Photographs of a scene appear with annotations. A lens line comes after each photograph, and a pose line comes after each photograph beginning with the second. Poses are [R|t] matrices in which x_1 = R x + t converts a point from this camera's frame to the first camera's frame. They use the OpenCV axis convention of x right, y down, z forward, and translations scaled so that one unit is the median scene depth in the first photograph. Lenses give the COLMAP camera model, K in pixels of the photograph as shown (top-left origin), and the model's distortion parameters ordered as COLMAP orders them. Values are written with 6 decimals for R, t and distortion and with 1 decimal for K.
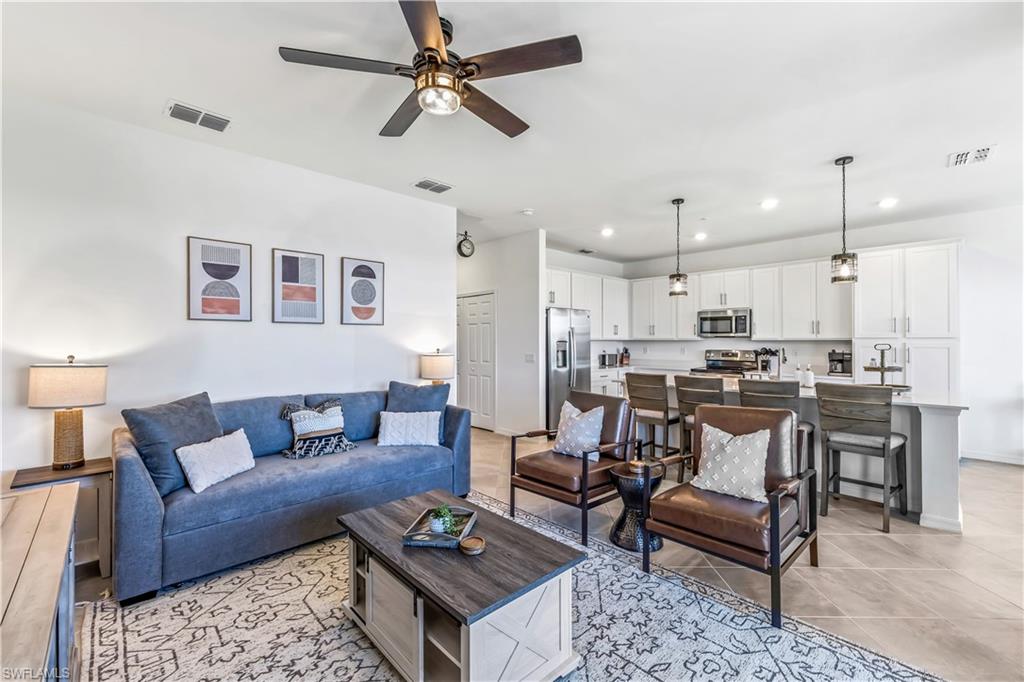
lens RADIAL K [[430.7, 0, 512.0], [0, 430.7, 341.0], [0, 0, 1]] dist [-0.001018, -0.000018]
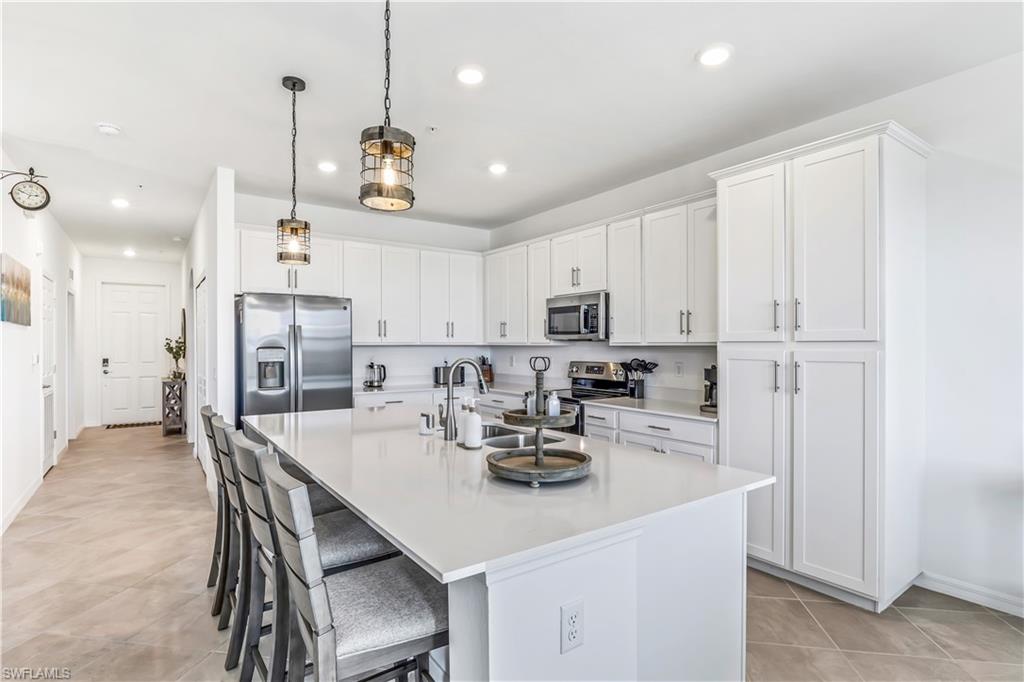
lens RADIAL K [[511.0, 0, 512.0], [0, 511.0, 341.0], [0, 0, 1]] dist [-0.002272, -0.000385]
pose [[0.989174, 0.000097, -0.146744, 0.528598], [-0.001475, 0.999956, -0.009280, -0.001465], [0.146737, 0.009396, 0.989131, 0.294153]]
